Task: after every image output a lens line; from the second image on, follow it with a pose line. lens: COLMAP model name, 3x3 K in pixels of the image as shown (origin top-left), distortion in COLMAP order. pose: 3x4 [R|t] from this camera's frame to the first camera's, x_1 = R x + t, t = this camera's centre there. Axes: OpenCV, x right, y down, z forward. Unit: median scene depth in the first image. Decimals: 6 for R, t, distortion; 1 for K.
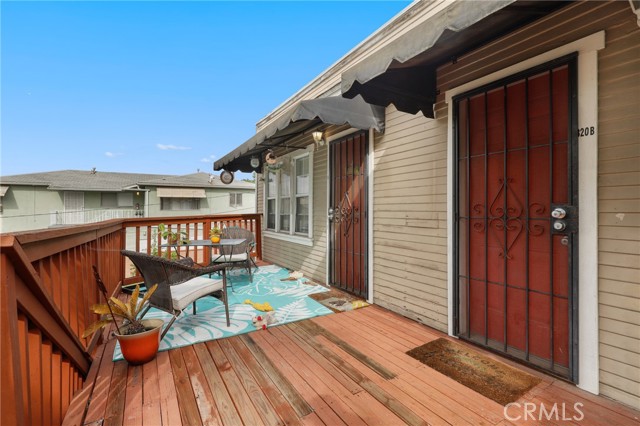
lens RADIAL K [[291.3, 0, 320.0], [0, 291.3, 213.0], [0, 0, 1]] dist [0.000305, -0.000018]
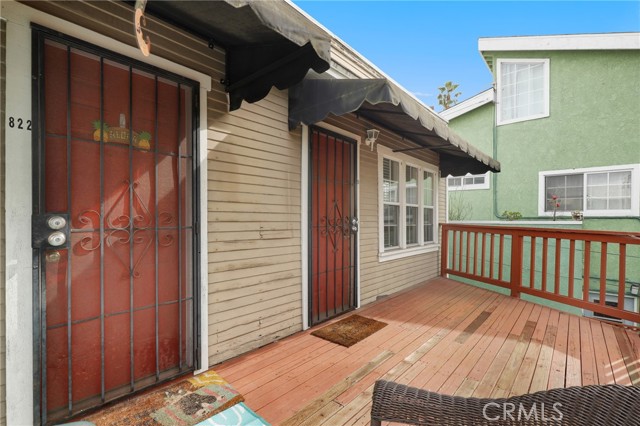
lens RADIAL K [[302.1, 0, 322.8], [0, 302.1, 221.6], [0, 0, 1]] dist [0.000106, 0.000019]
pose [[-0.319208, -0.005335, 0.947670, -0.593092], [0.008567, 0.999927, 0.008515, -0.012508], [-0.947646, 0.010837, -0.319139, 1.109882]]
